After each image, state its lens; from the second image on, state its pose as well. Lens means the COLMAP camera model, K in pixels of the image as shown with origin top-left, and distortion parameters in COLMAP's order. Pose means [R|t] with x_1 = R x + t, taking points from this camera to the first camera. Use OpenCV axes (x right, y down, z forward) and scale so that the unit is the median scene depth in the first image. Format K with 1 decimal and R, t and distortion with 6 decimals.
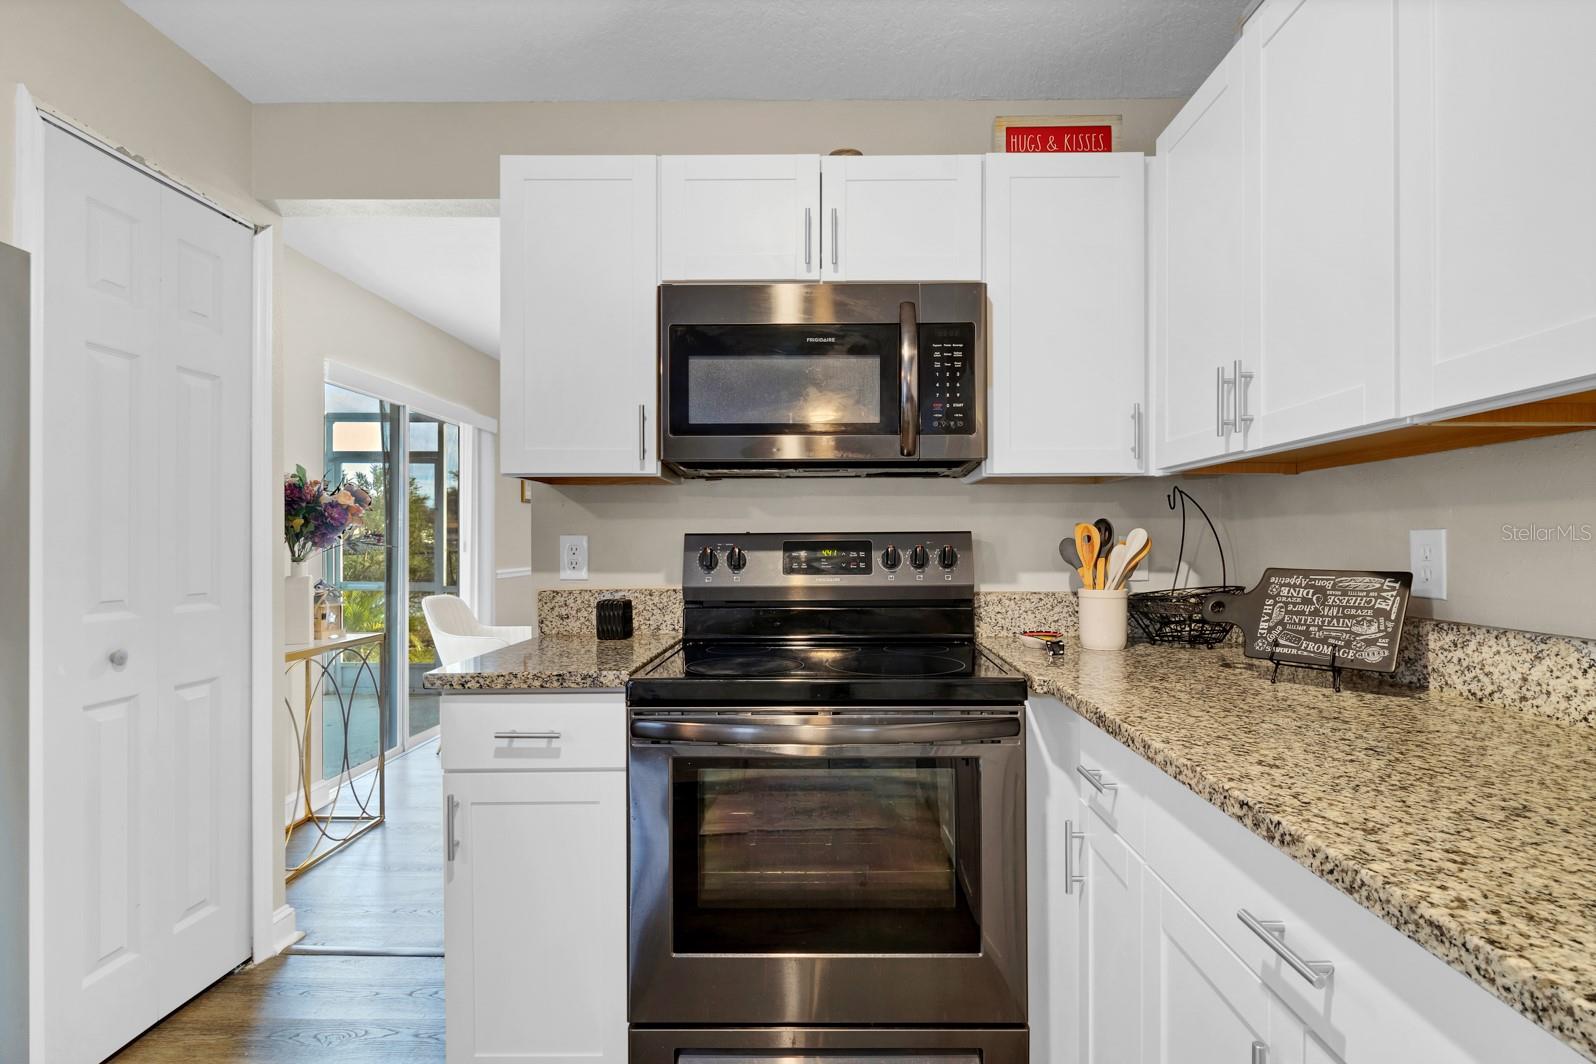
lens RADIAL K [[804.2, 0, 804.8], [0, 804.2, 535.5], [0, 0, 1]] dist [-0.004816, -0.000926]
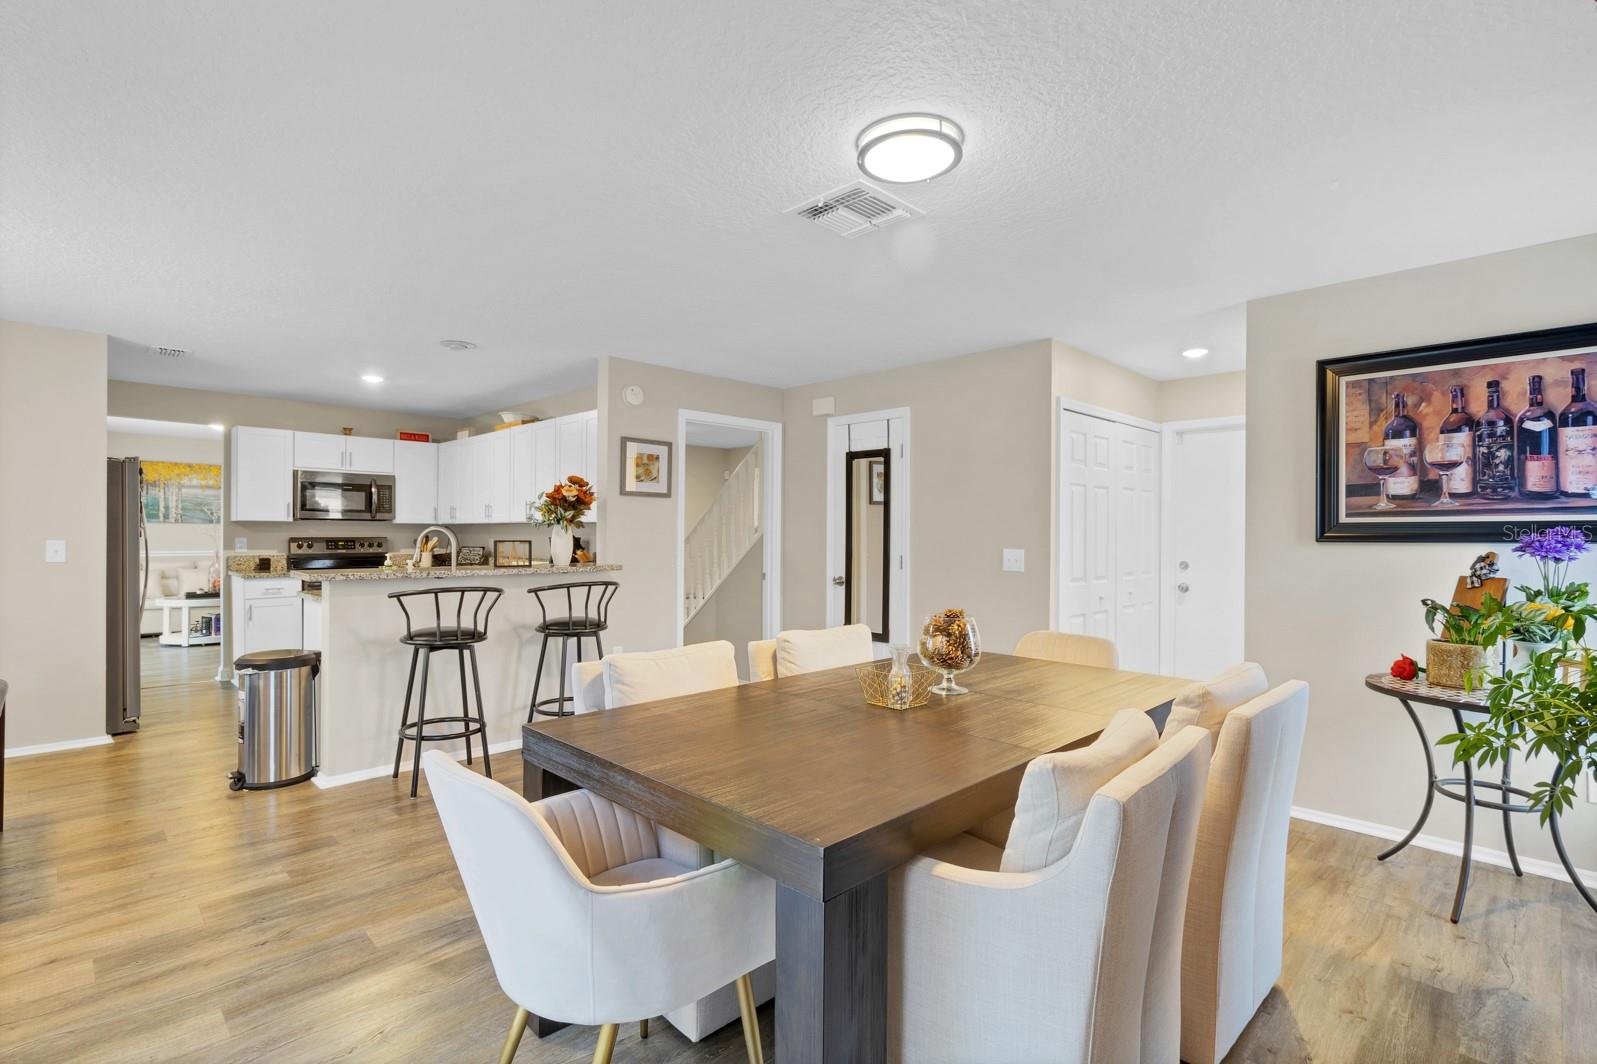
lens RADIAL K [[755.2, 0, 796.7], [0, 755.2, 536.6], [0, 0, 1]] dist [0.010180, -0.000654]
pose [[0.686532, 0.006212, 0.727073, -1.030797], [-0.011406, 0.999932, 0.002228, -0.038355], [-0.727010, -0.009823, 0.686557, -2.738404]]
